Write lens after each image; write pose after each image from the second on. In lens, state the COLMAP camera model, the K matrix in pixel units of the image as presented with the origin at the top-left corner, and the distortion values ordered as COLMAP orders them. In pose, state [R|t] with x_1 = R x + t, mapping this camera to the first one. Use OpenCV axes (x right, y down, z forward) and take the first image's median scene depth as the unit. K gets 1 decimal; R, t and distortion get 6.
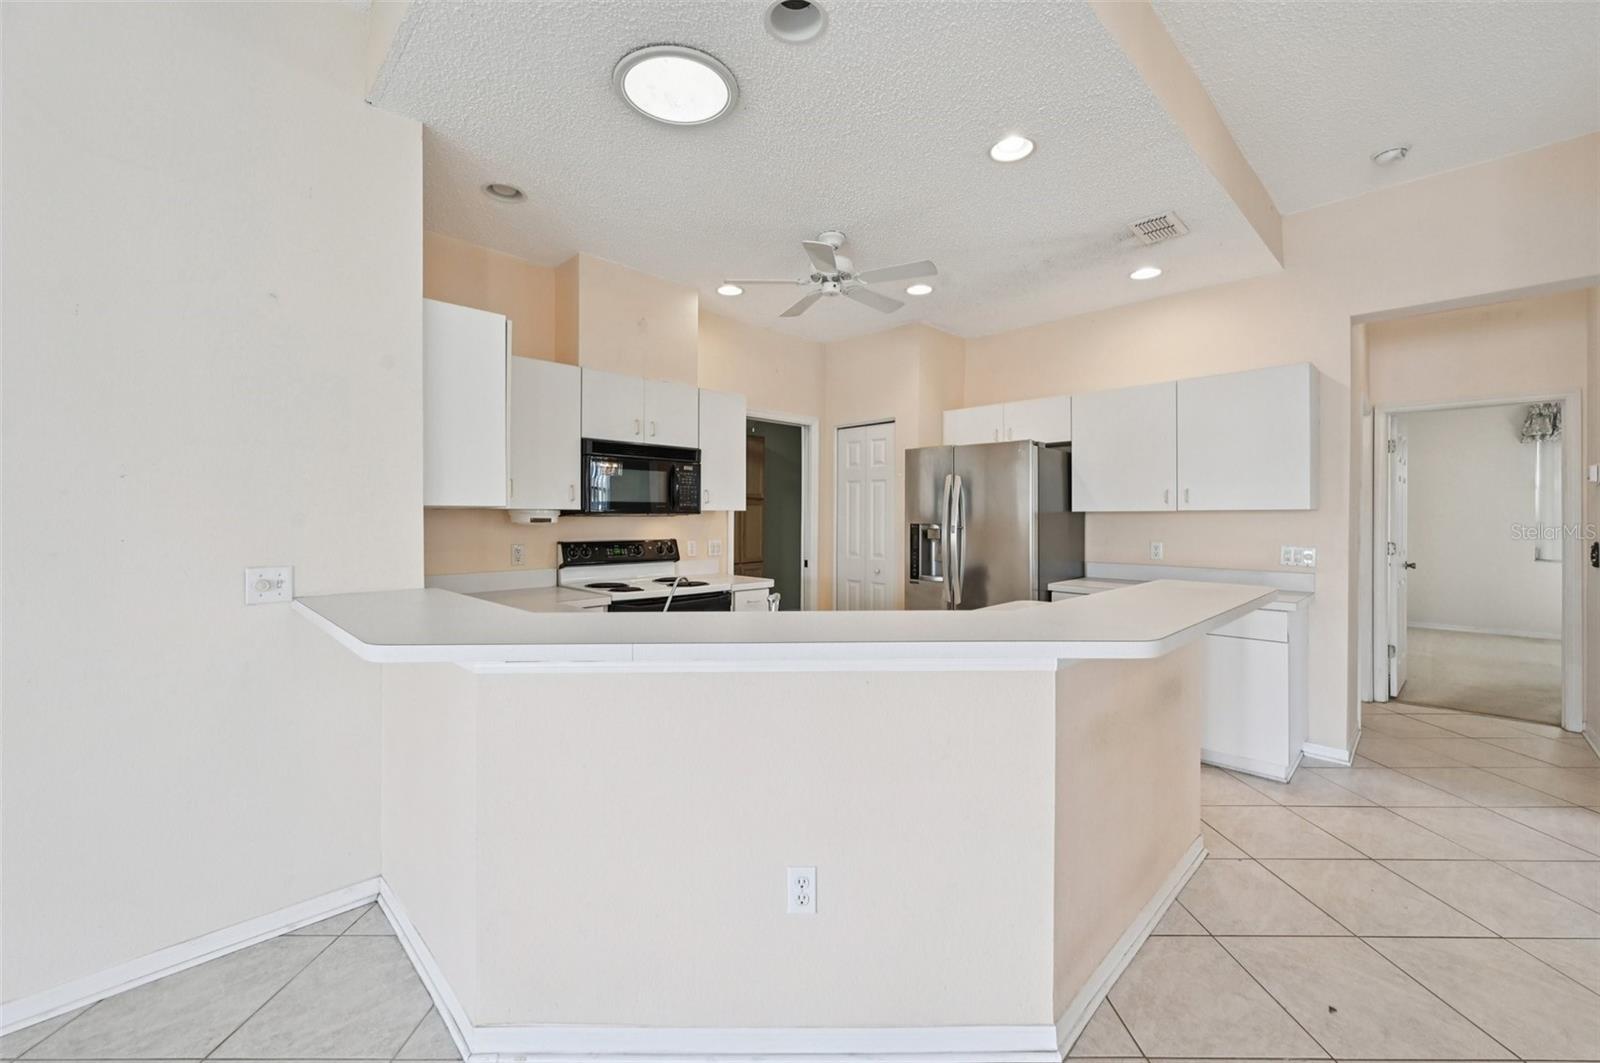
lens RADIAL K [[640.4, 0, 795.4], [0, 640.4, 512.0], [0, 0, 1]] dist [0.000470, -0.000060]
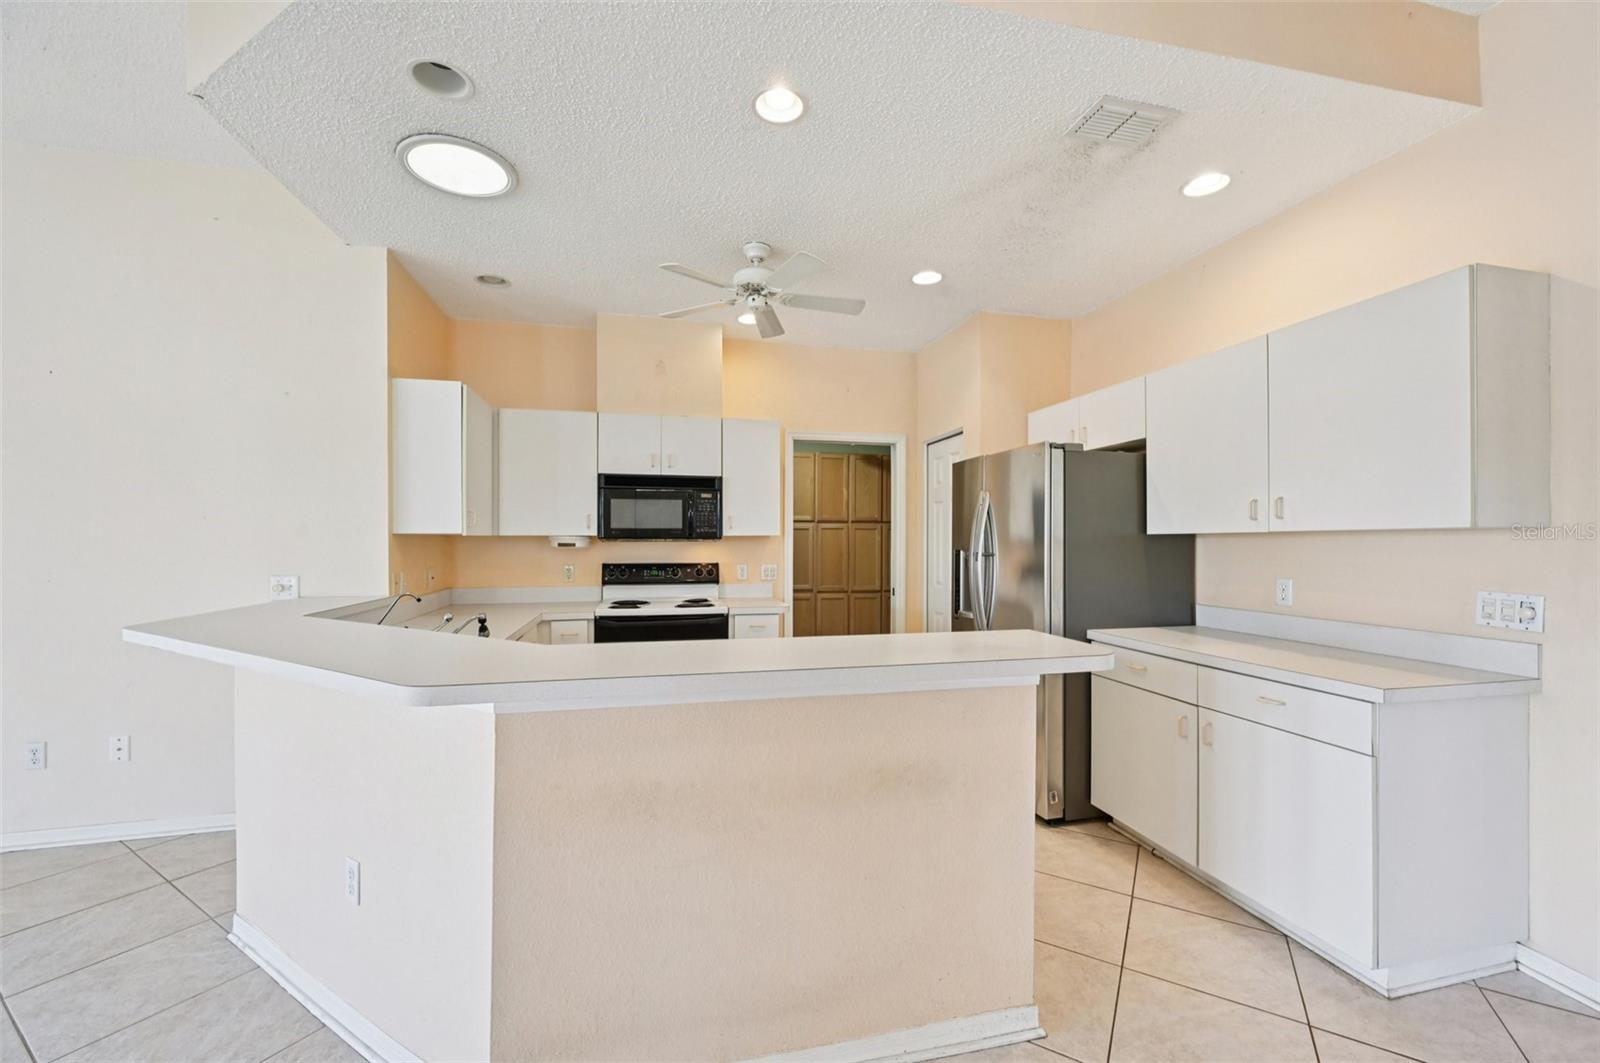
lens RADIAL K [[633.3, 0, 807.4], [0, 633.3, 528.3], [0, 0, 1]] dist [-0.000460, 0.000002]
pose [[0.856321, -0.011839, -0.516308, 0.505129], [0.004948, 0.999879, -0.014721, 0.001505], [0.516420, 0.010052, 0.856276, 0.191428]]
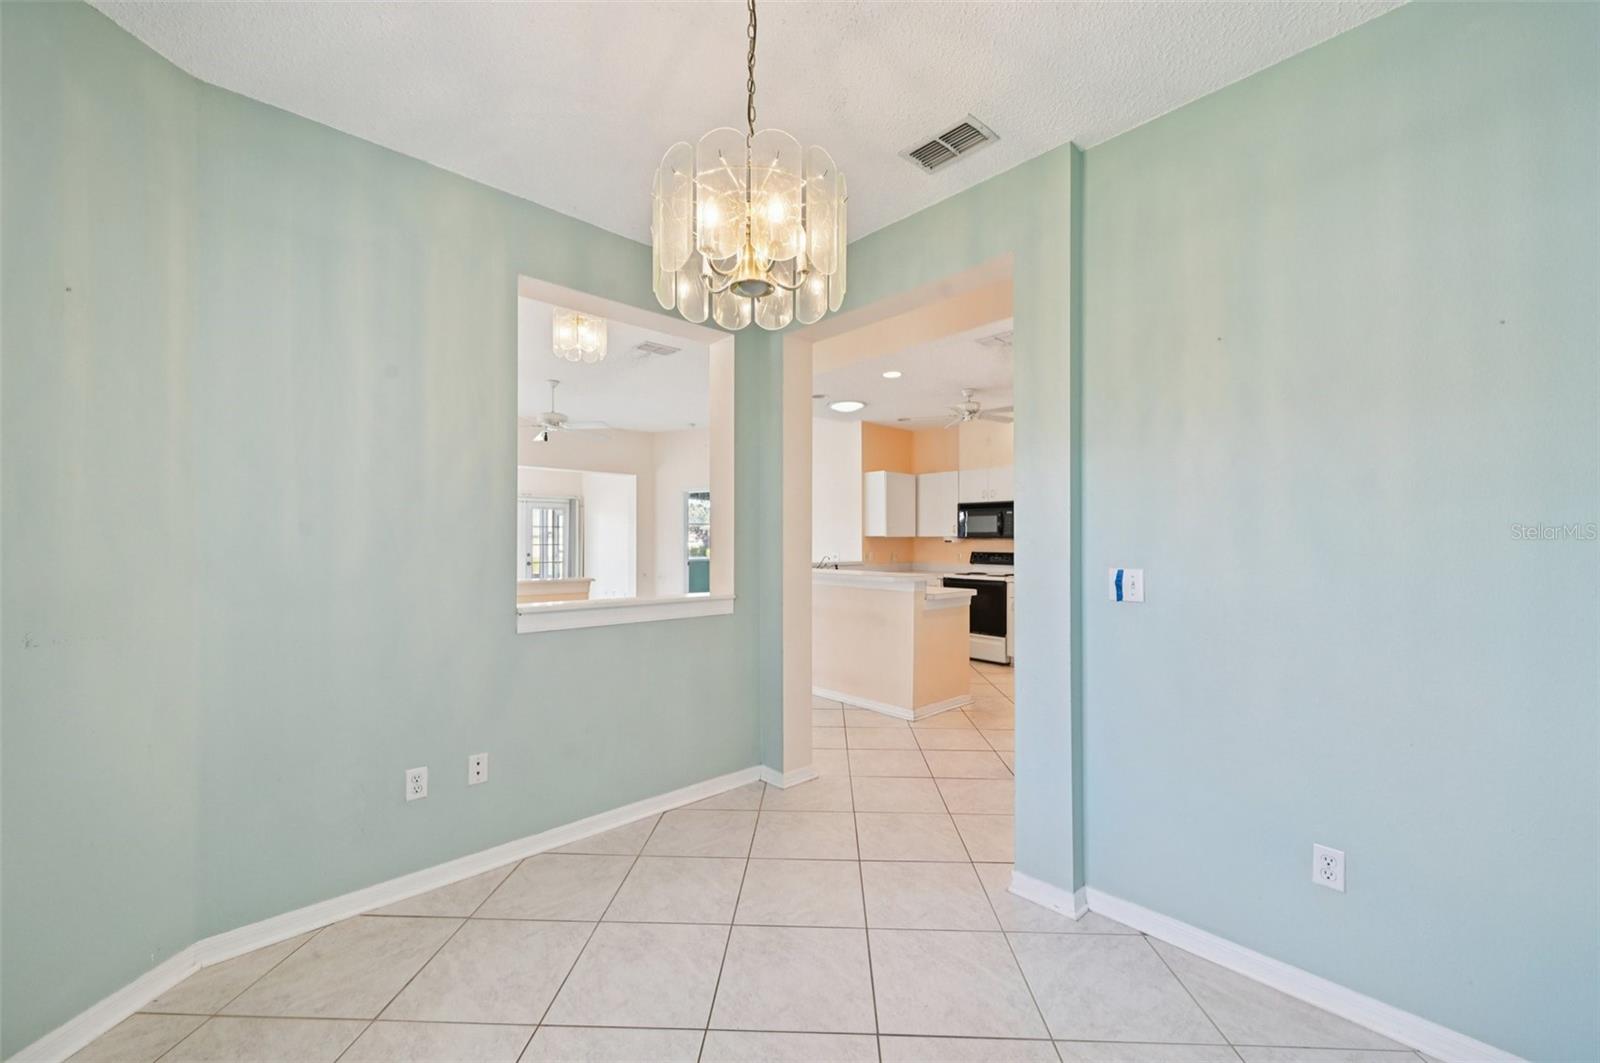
lens RADIAL K [[696.5, 0, 805.7], [0, 696.5, 535.9], [0, 0, 1]] dist [0.214180, 0.000014]
pose [[-0.031802, -0.005594, -0.999479, 1.804533], [0.004773, 0.999972, -0.005749, 0.004603], [0.999483, -0.004953, -0.031775, 0.488384]]
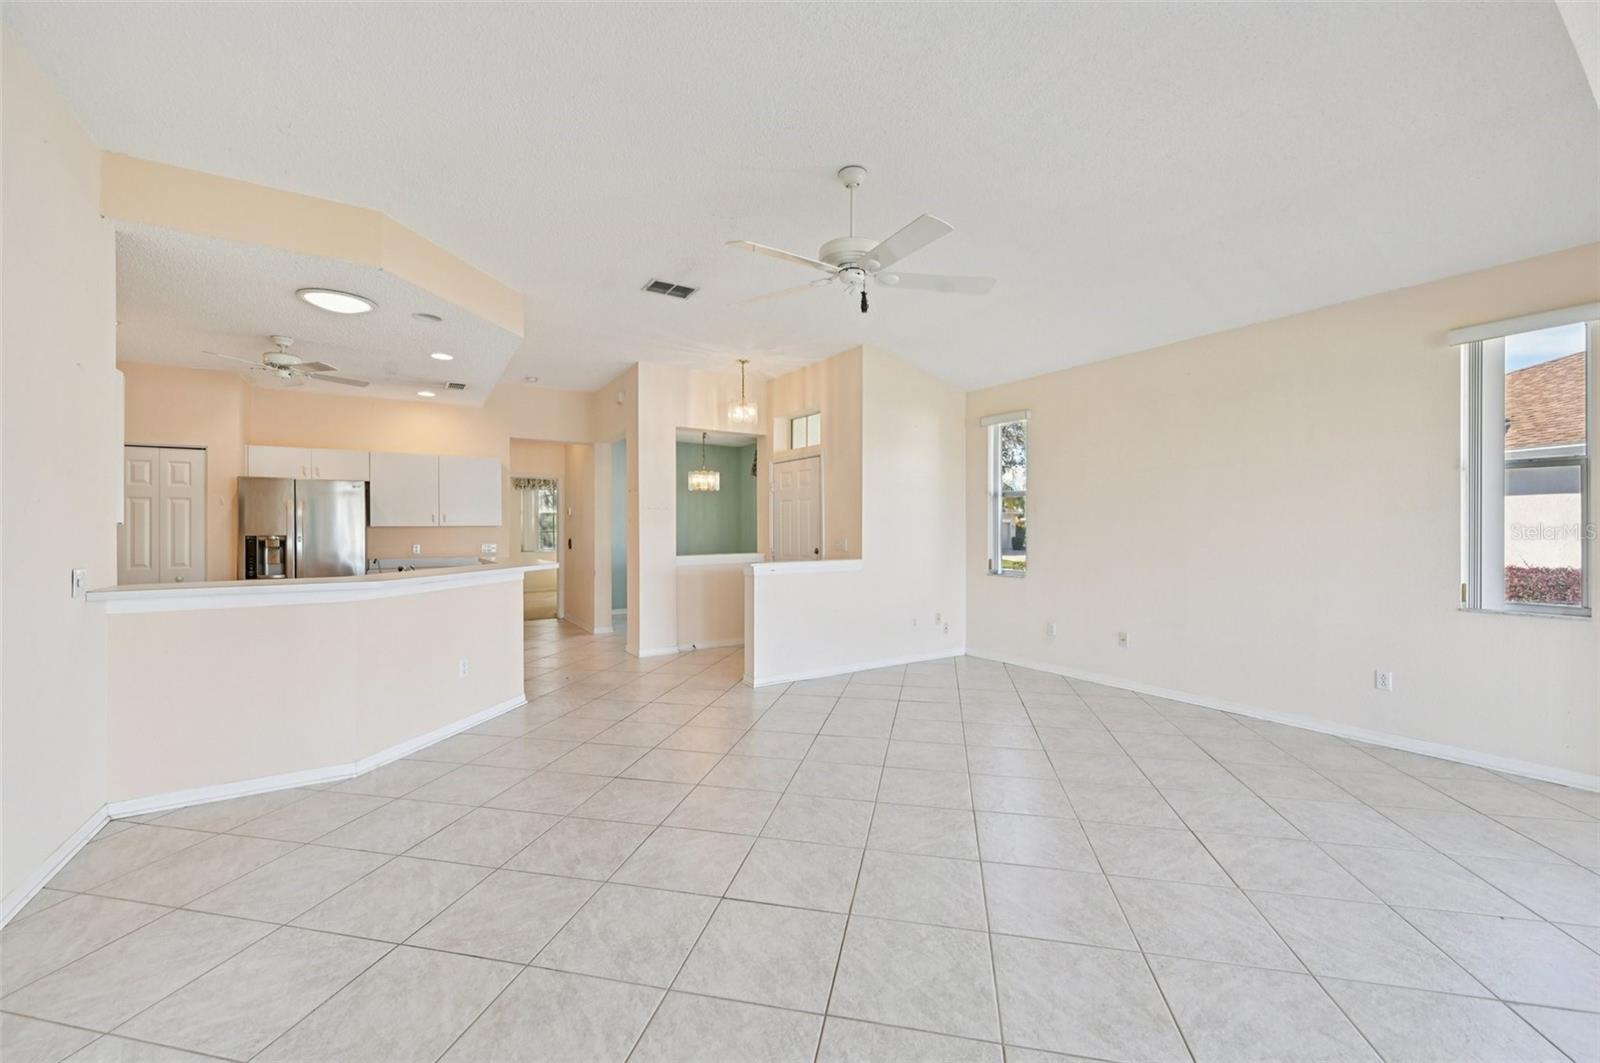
lens RADIAL K [[631.9, 0, 800.0], [0, 631.9, 531.5], [0, 0, 1]] dist [-0.001429, -0.000085]
pose [[0.214758, -0.007986, 0.976635, -0.908334], [-0.003595, 0.999953, 0.008968, -0.006540], [-0.976661, -0.005436, 0.214719, -0.381333]]
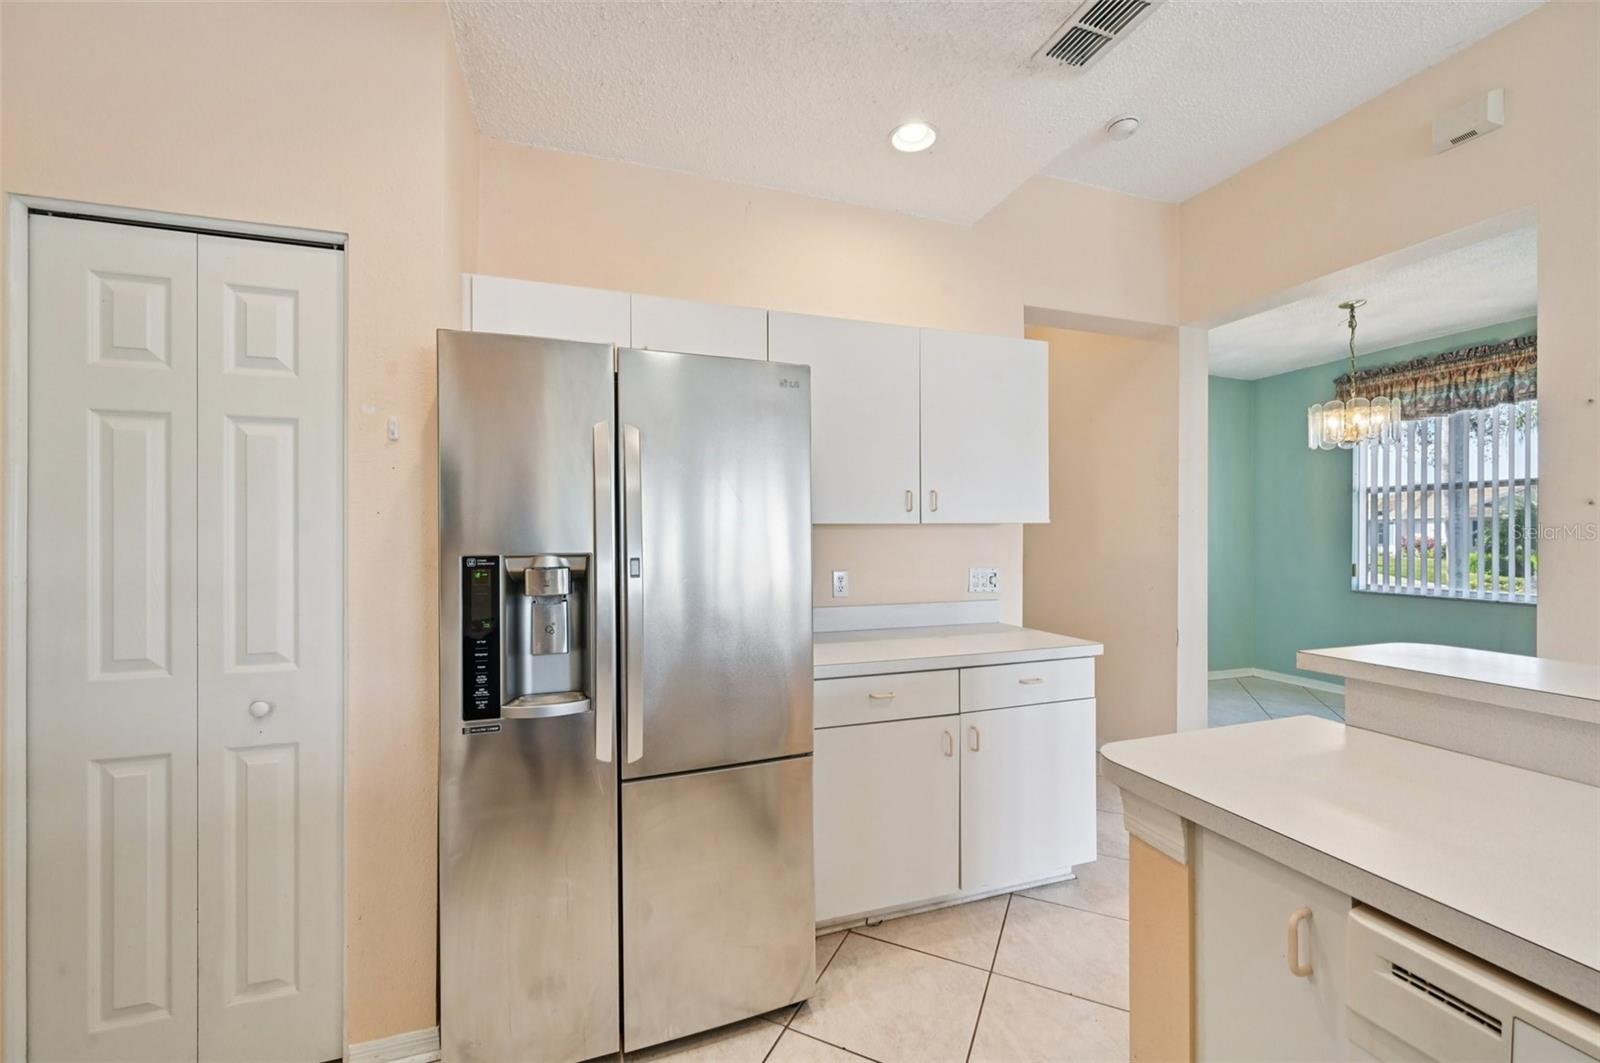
lens RADIAL K [[640.1, 0, 799.1], [0, 640.1, 534.7], [0, 0, 1]] dist [0.000067, -0.000052]
pose [[0.426556, -0.004874, 0.904448, -0.052508], [-0.002876, 0.999973, 0.006745, 0.005265], [-0.904457, -0.005478, 0.426530, 0.793982]]
